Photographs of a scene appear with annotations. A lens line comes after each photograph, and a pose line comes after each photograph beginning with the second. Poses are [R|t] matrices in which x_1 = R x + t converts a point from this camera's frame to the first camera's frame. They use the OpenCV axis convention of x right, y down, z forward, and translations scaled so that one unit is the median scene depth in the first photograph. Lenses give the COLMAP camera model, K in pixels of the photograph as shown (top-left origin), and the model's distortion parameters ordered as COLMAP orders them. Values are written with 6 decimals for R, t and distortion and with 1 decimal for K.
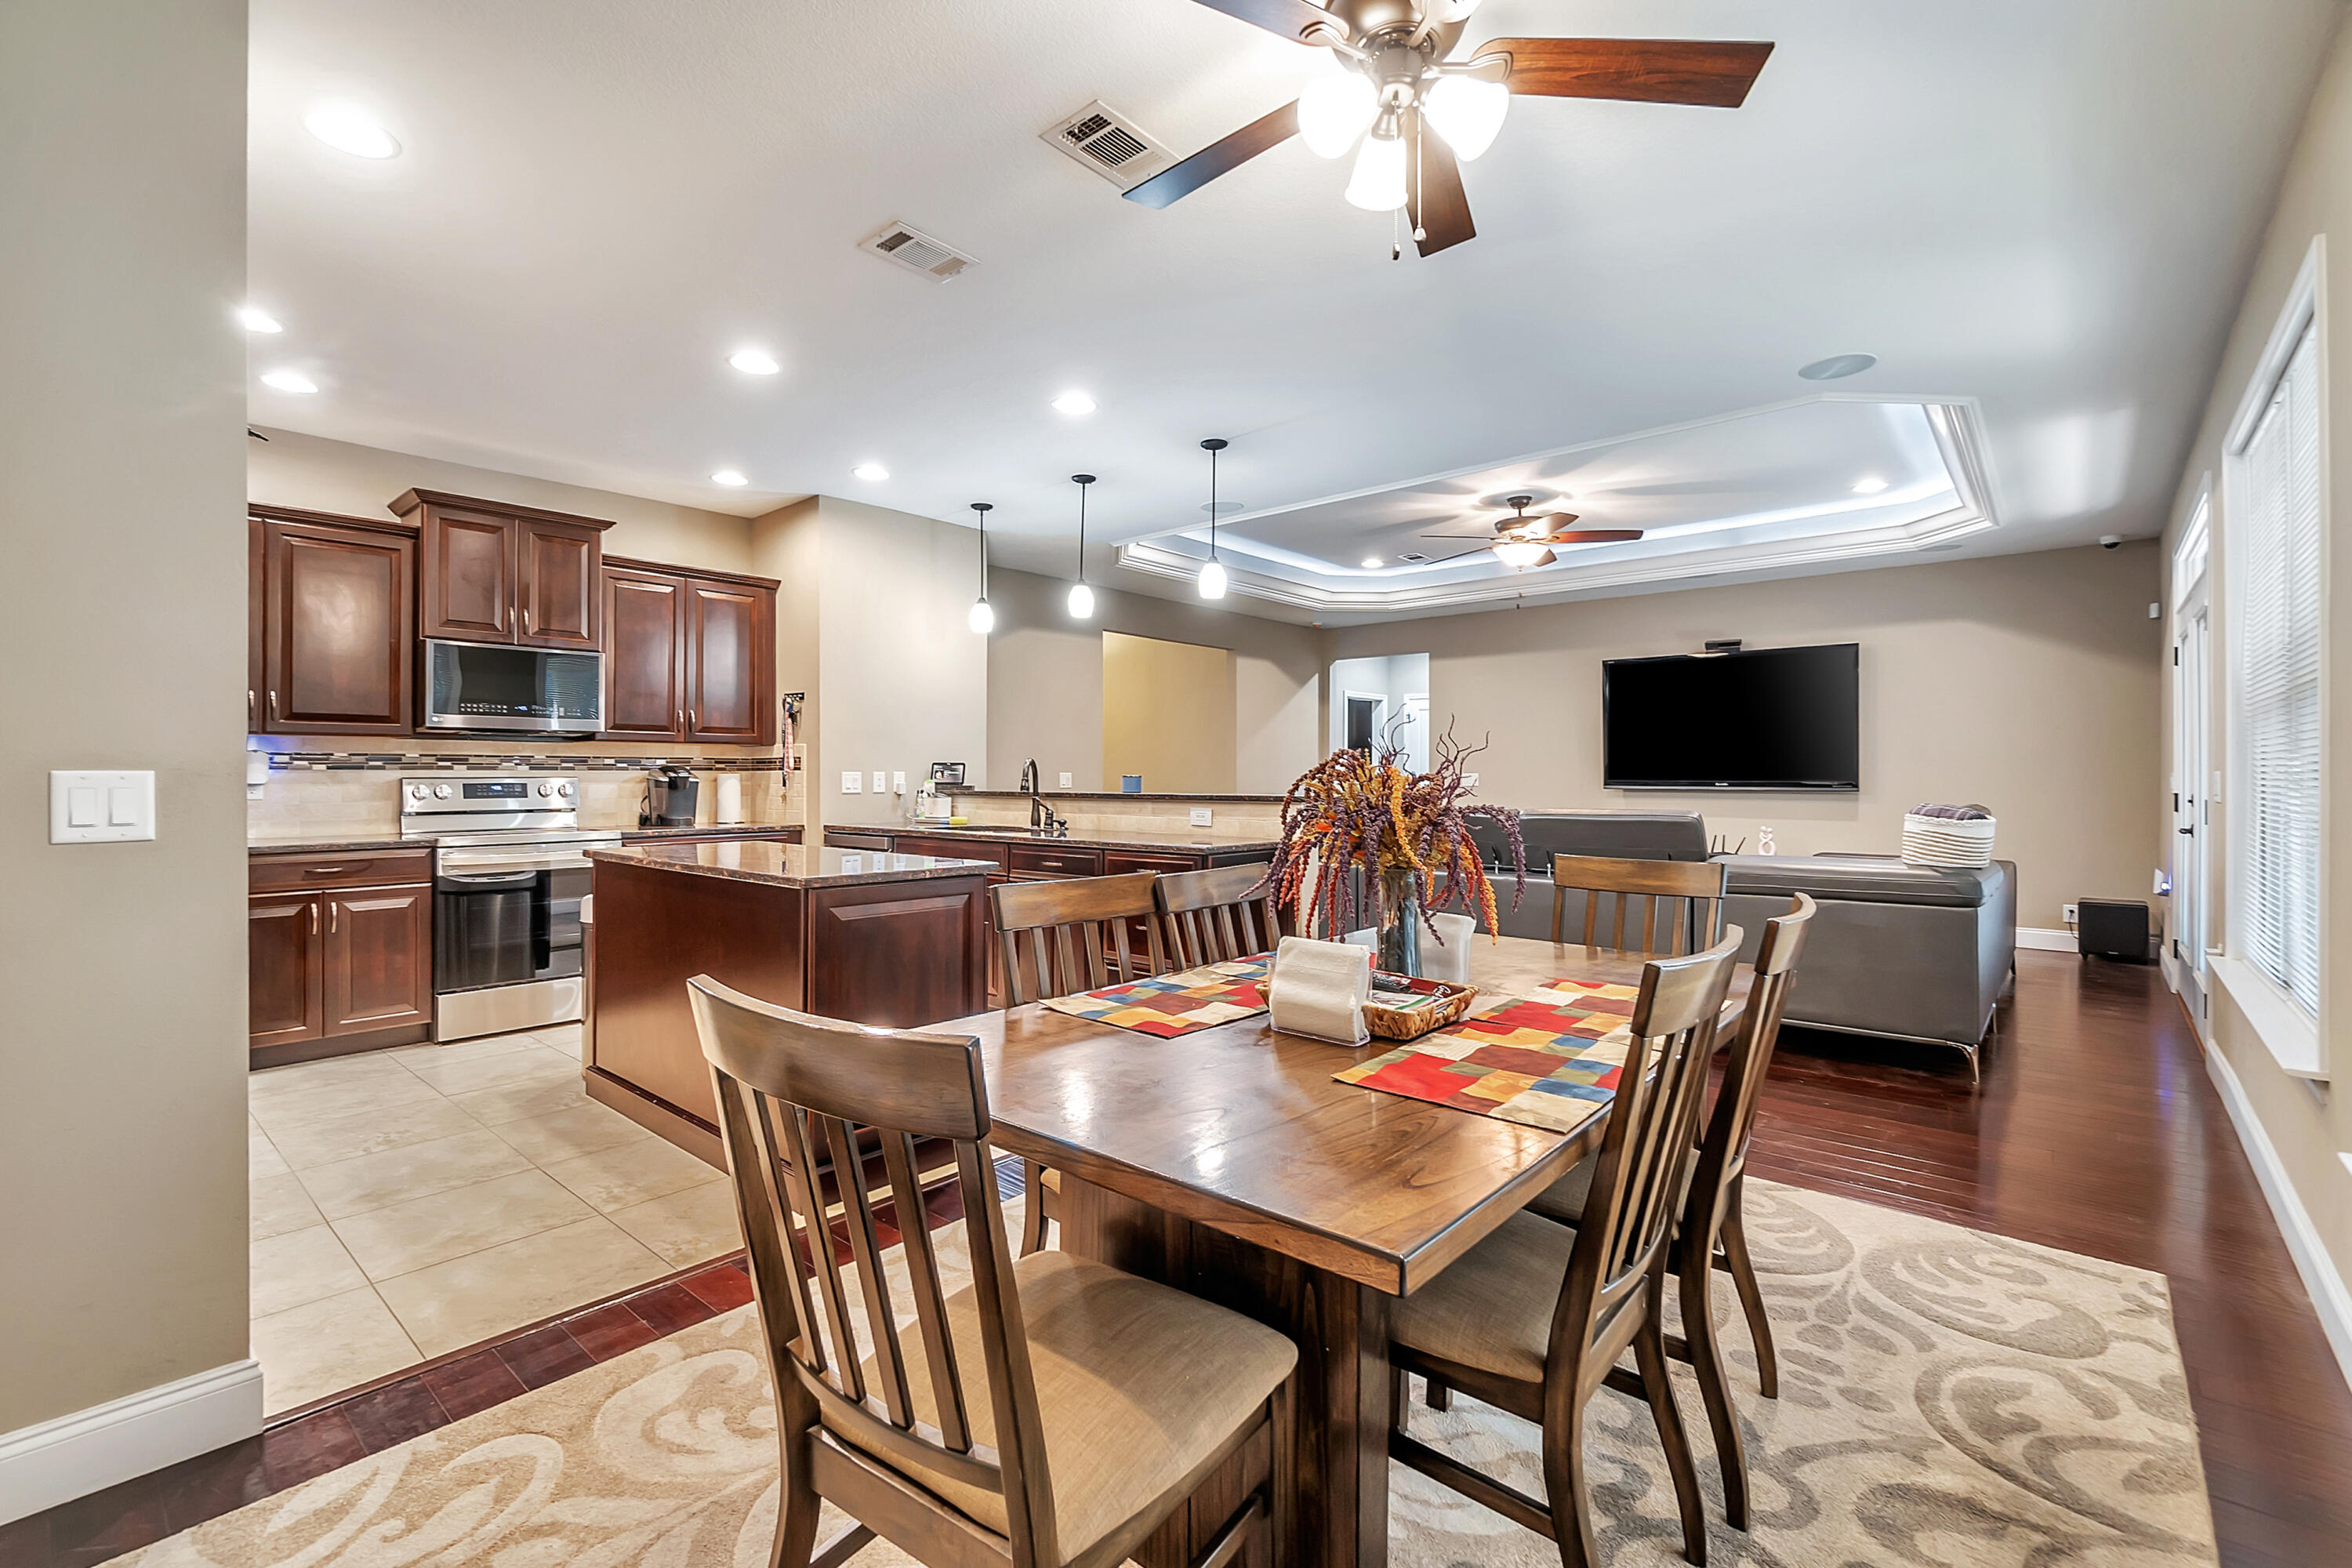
lens RADIAL K [[1026.7, 0, 1164.0], [0, 1026.7, 777.1], [0, 0, 1]] dist [-0.003084, 0.000807]
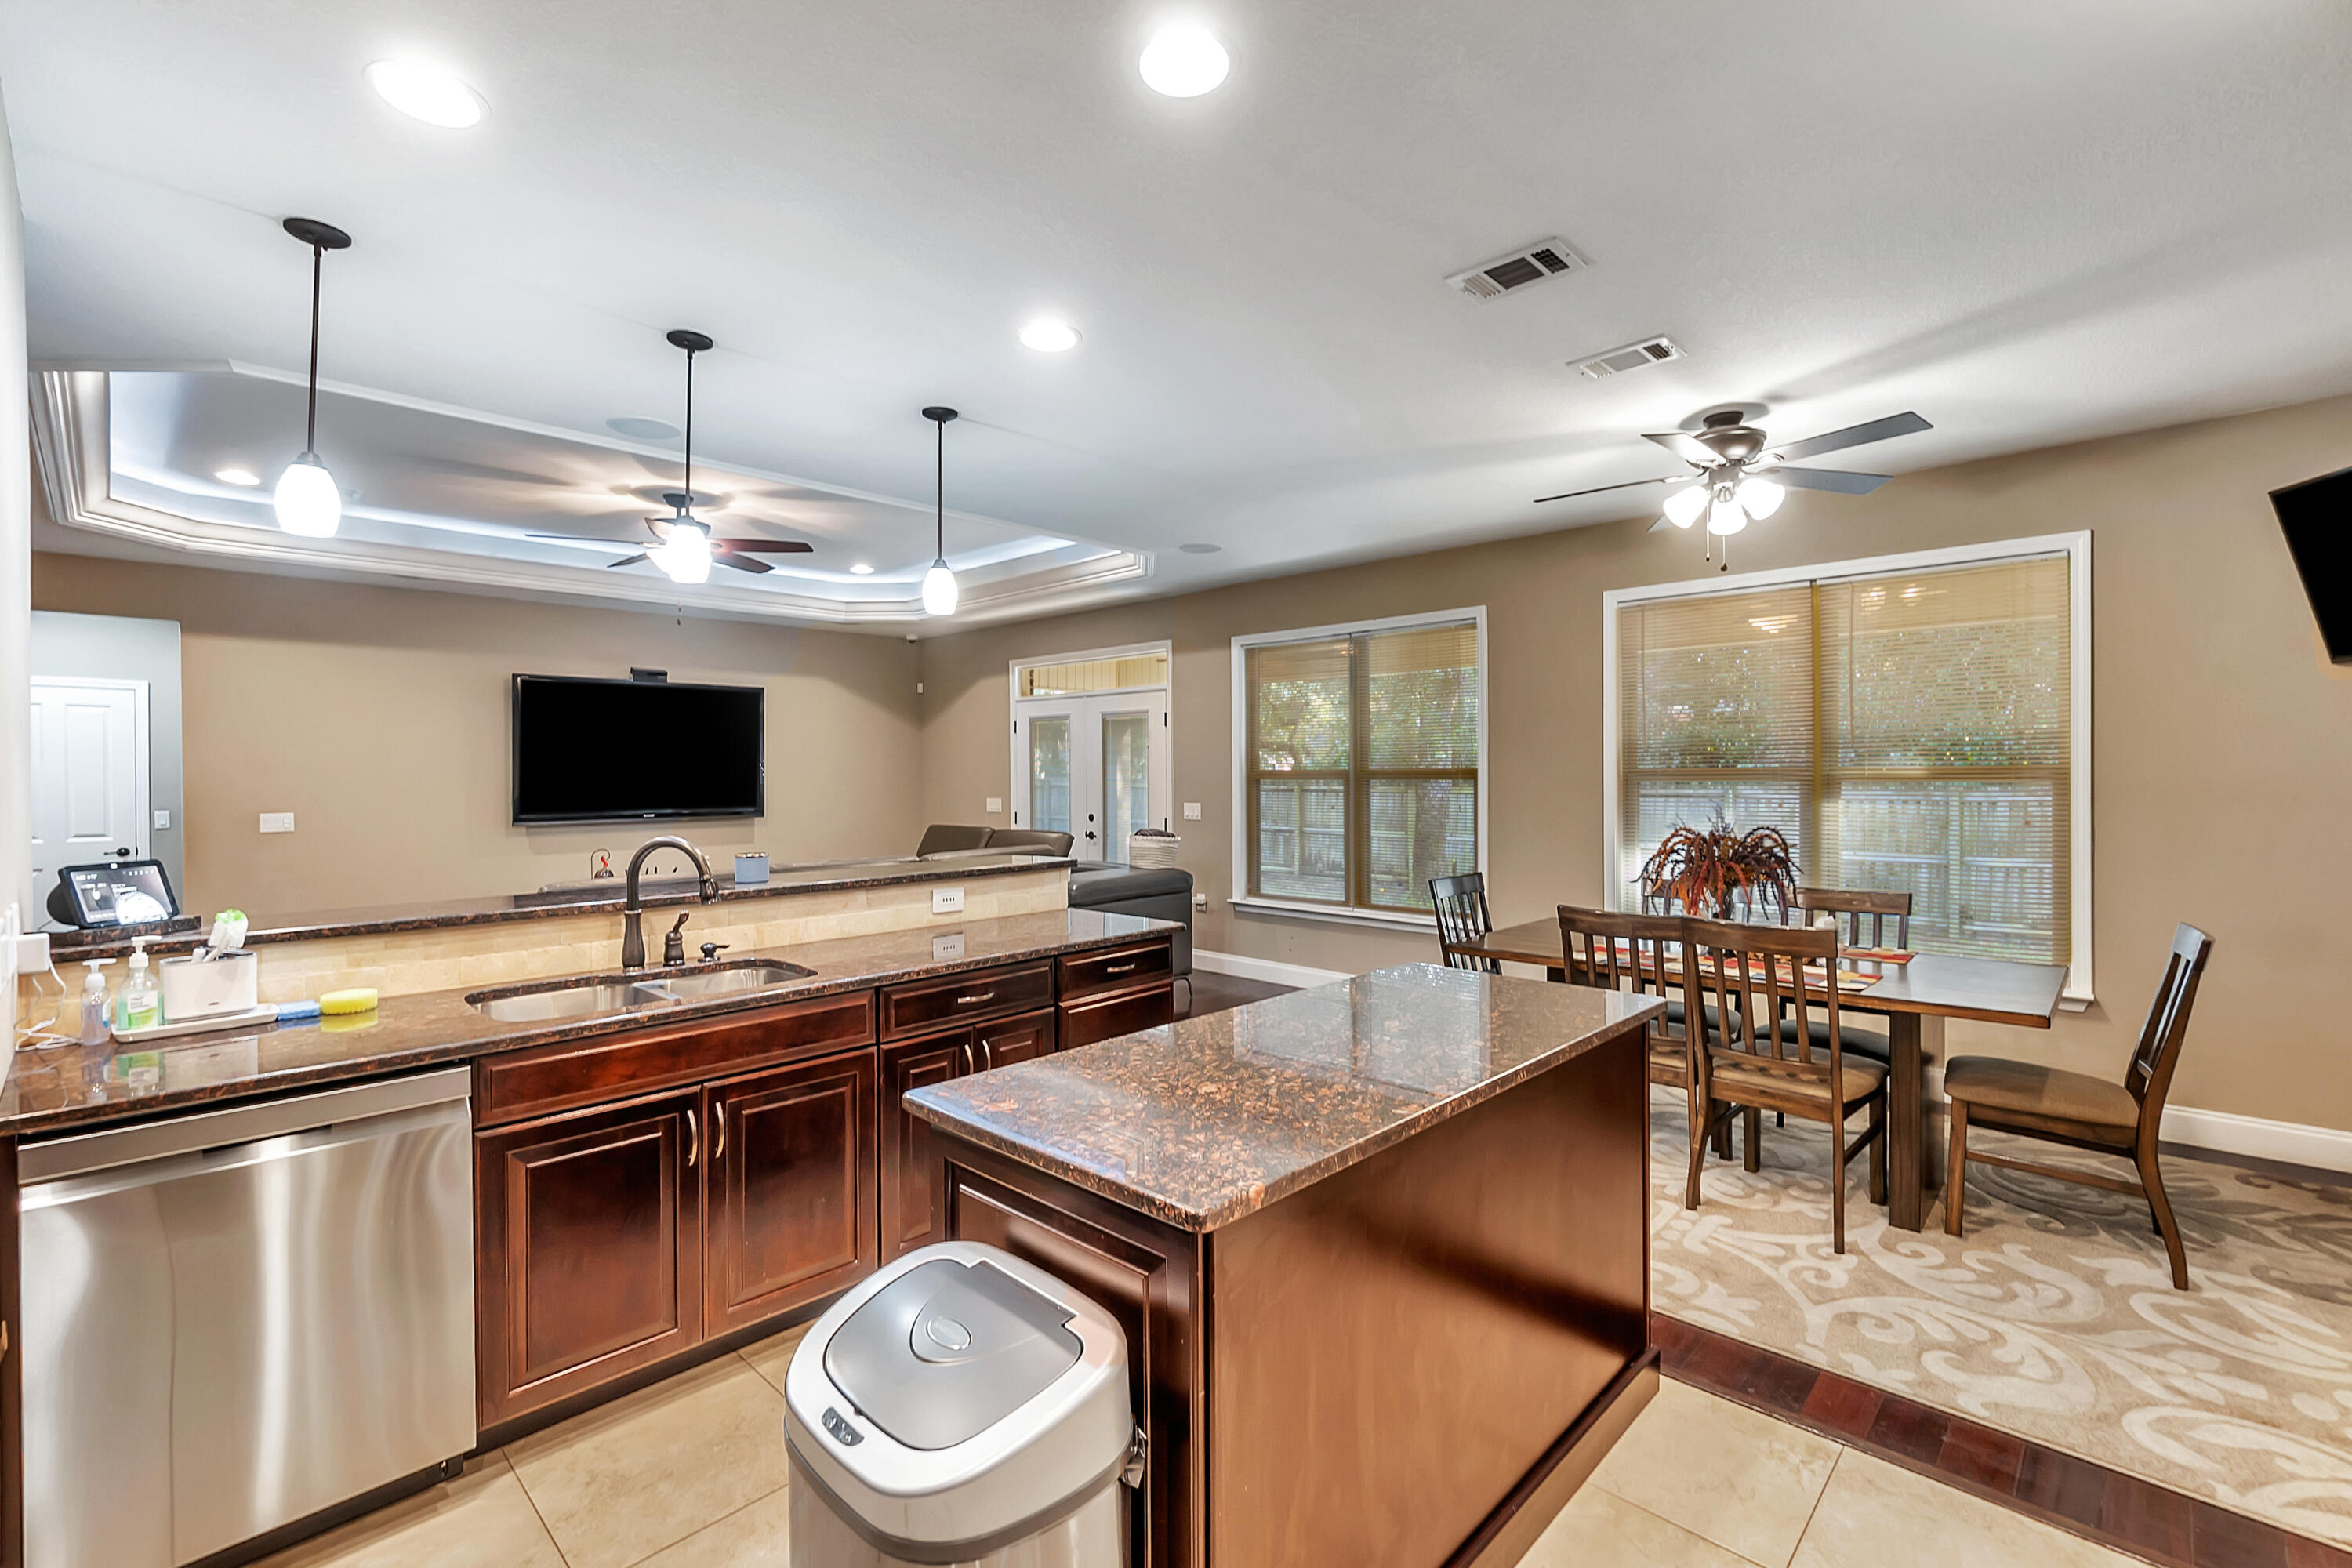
lens RADIAL K [[1026.7, 0, 1169.6], [0, 1026.7, 779.0], [0, 0, 1]] dist [-0.003084, 0.000807]
pose [[0.046480, -0.008449, 0.998883, -0.629558], [0.007907, 0.999936, 0.008090, -0.049339], [-0.998888, 0.007523, 0.046544, 0.700446]]
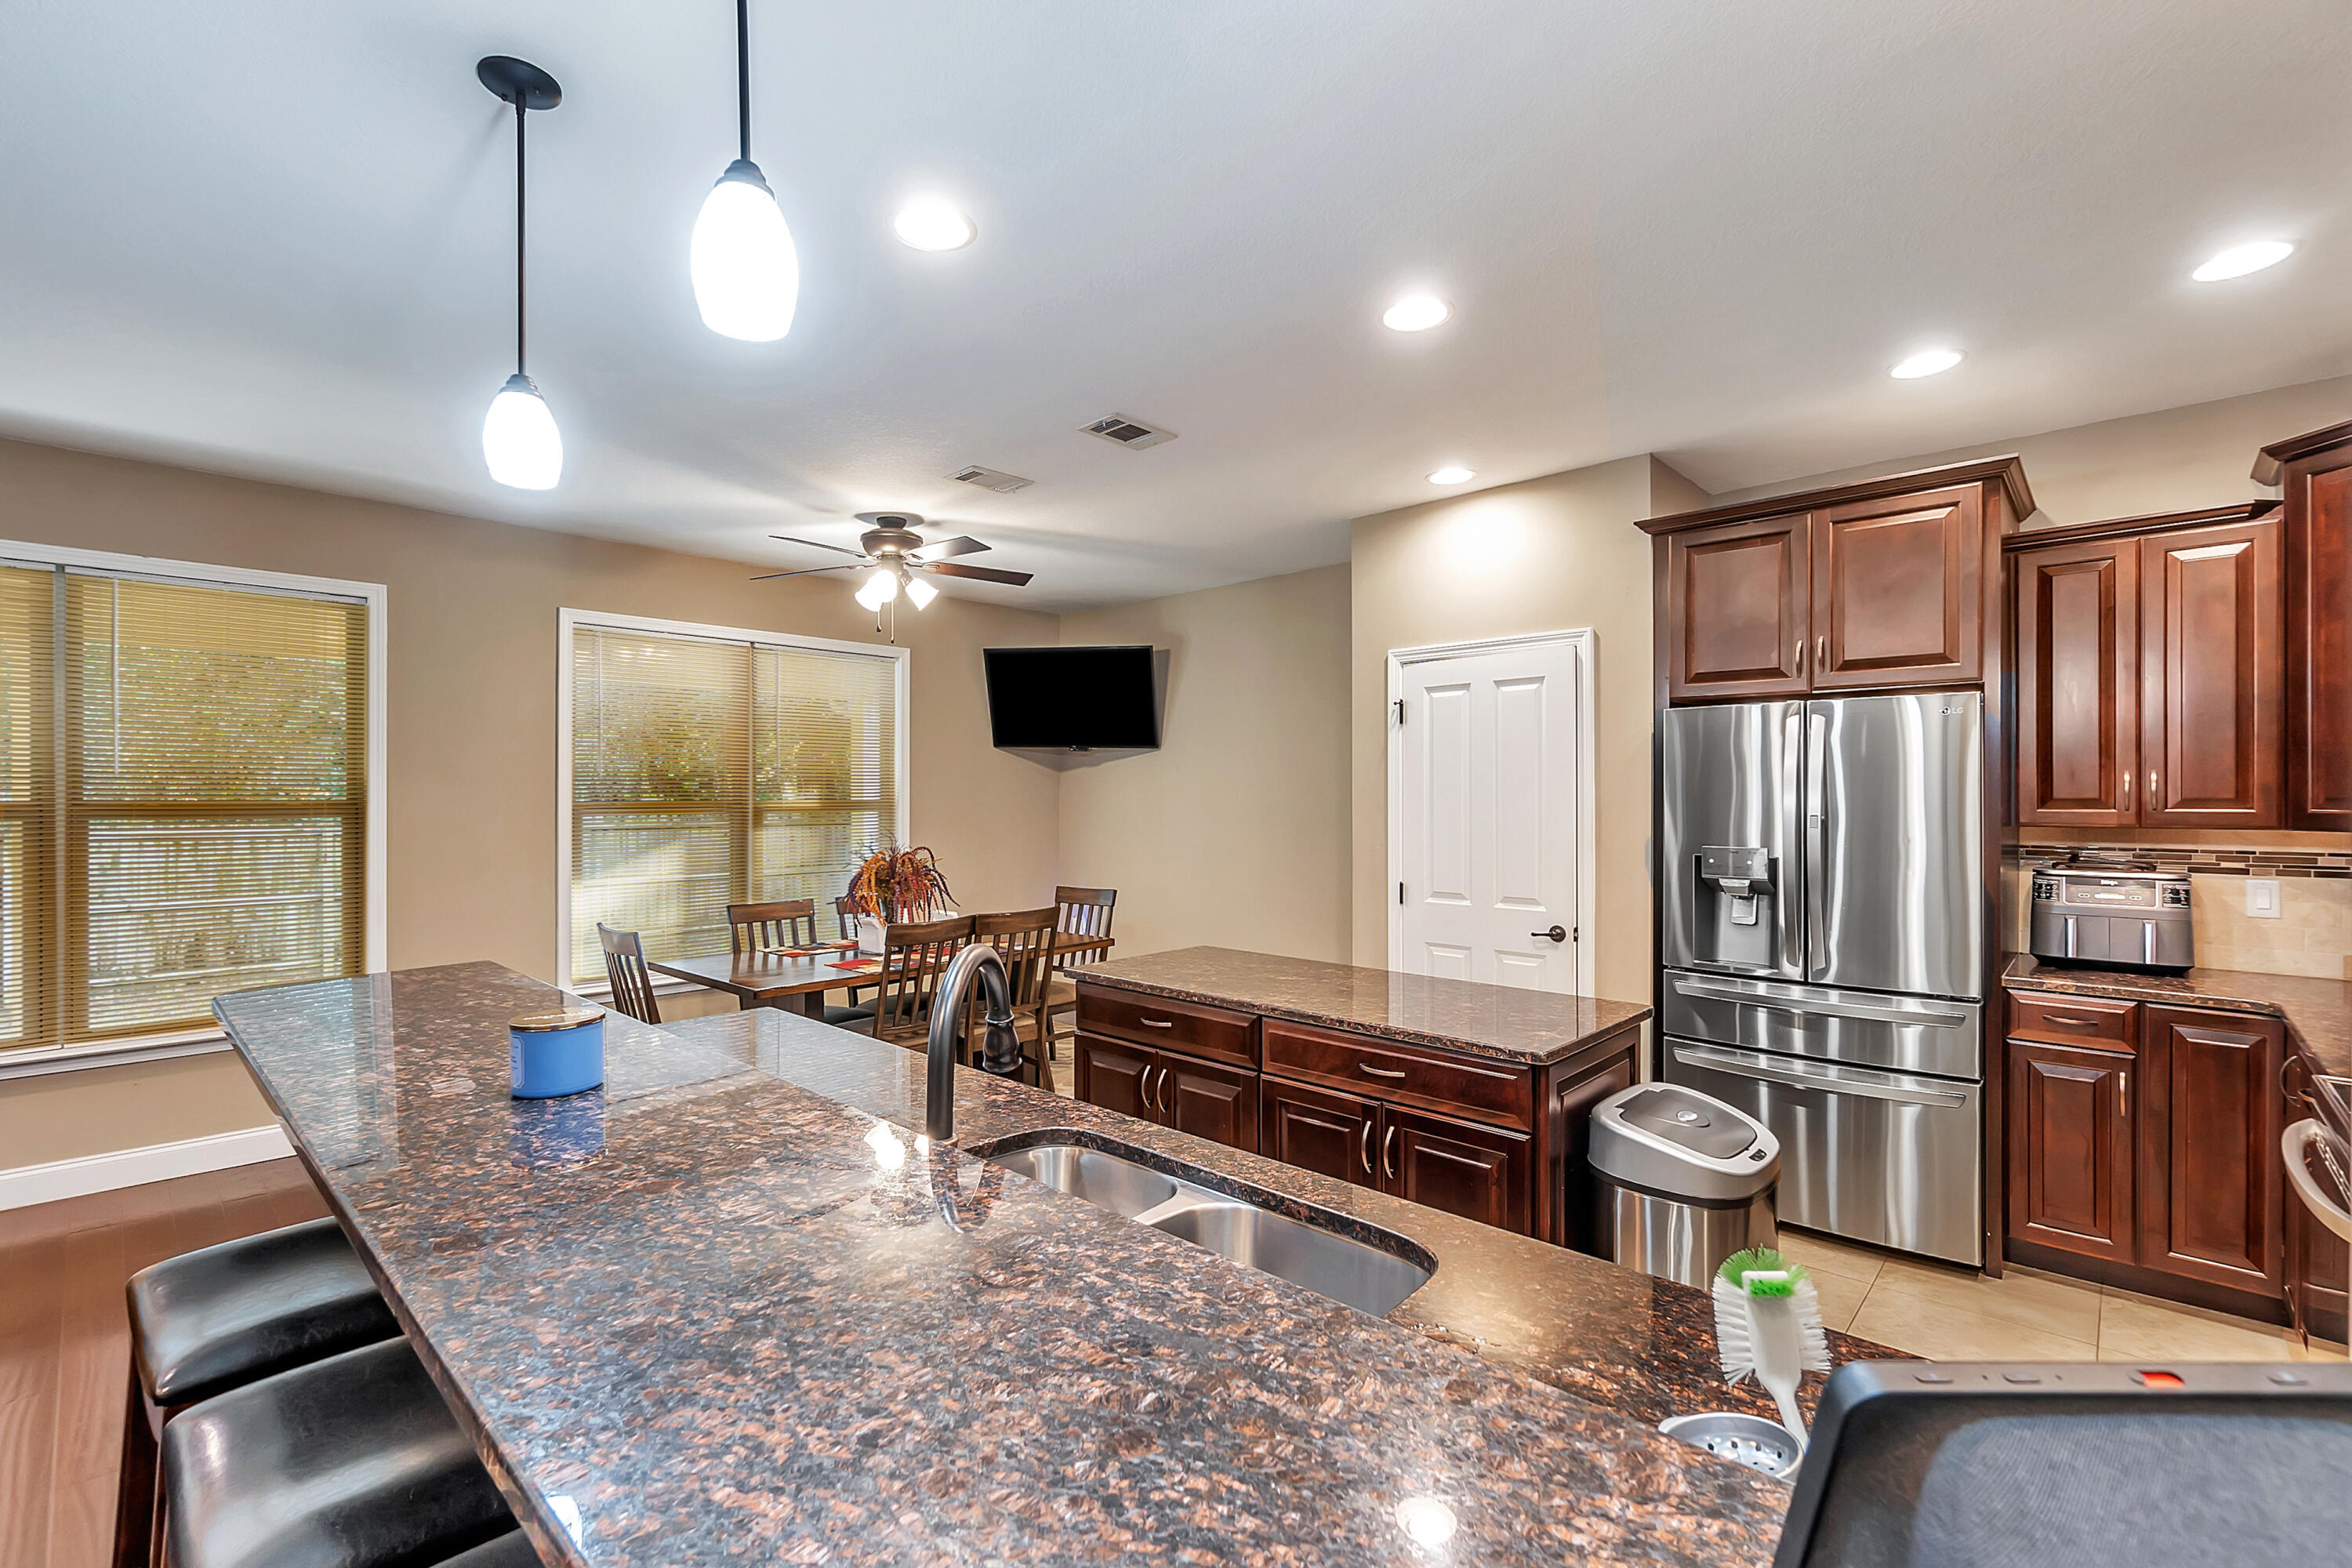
lens RADIAL K [[1026.7, 0, 1166.6], [0, 1026.7, 798.3], [0, 0, 1]] dist [-0.003084, 0.000807]
pose [[-0.999536, 0.000931, 0.030445, -0.178615], [0.001018, 0.999995, 0.002865, -0.053486], [-0.030442, 0.002895, -0.999532, 1.211923]]
